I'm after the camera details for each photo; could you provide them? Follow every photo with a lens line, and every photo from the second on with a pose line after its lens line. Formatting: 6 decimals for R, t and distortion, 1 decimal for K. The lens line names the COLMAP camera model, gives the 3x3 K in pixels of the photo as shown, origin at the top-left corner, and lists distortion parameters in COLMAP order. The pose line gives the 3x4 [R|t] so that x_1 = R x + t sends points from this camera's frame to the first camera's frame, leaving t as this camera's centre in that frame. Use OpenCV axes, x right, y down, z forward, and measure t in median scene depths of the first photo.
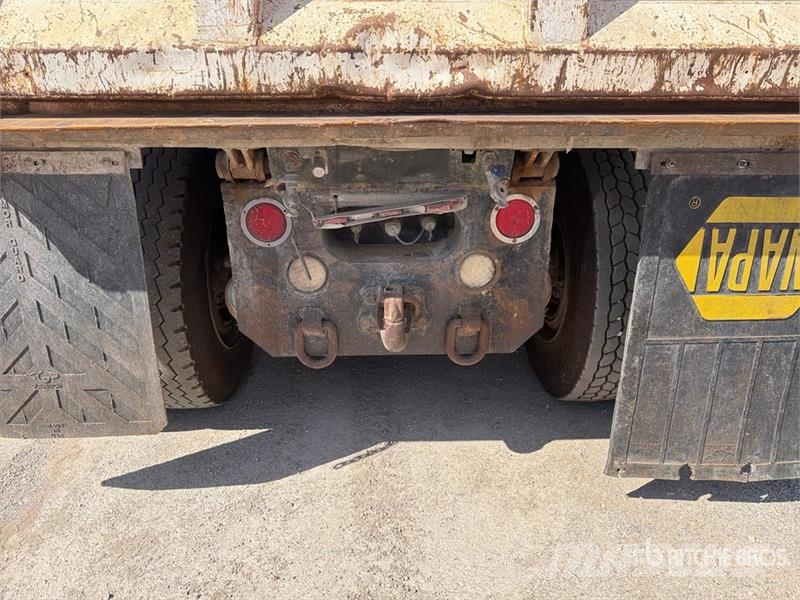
lens RADIAL K [[555.0, 0, 397.8], [0, 555.0, 297.7], [0, 0, 1]] dist [0.105872, -0.143520]
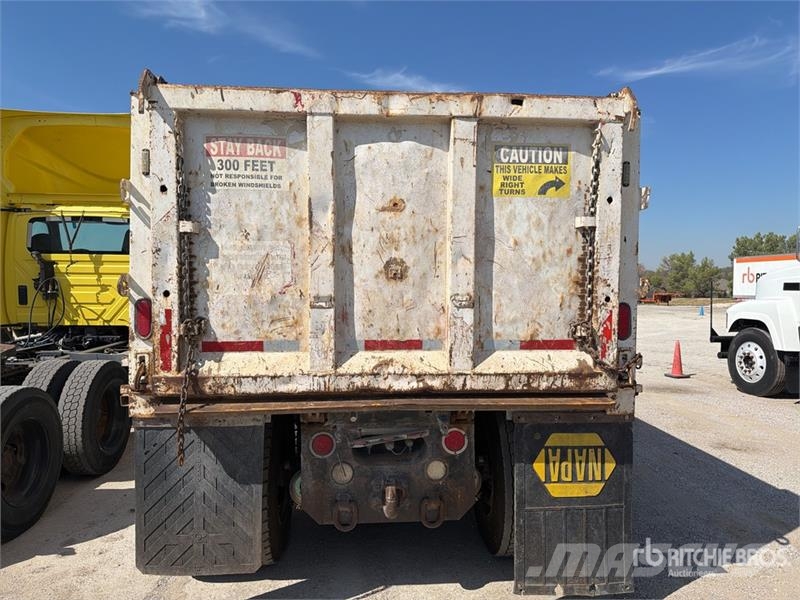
lens RADIAL K [[564.0, 0, 395.4], [0, 564.0, 302.1], [0, 0, 1]] dist [0.110751, -0.168099]
pose [[0.999416, -0.002270, 0.034086, -0.059388], [0.012753, 0.950452, -0.310609, 0.006863], [-0.031691, 0.310863, 0.949926, -1.051303]]
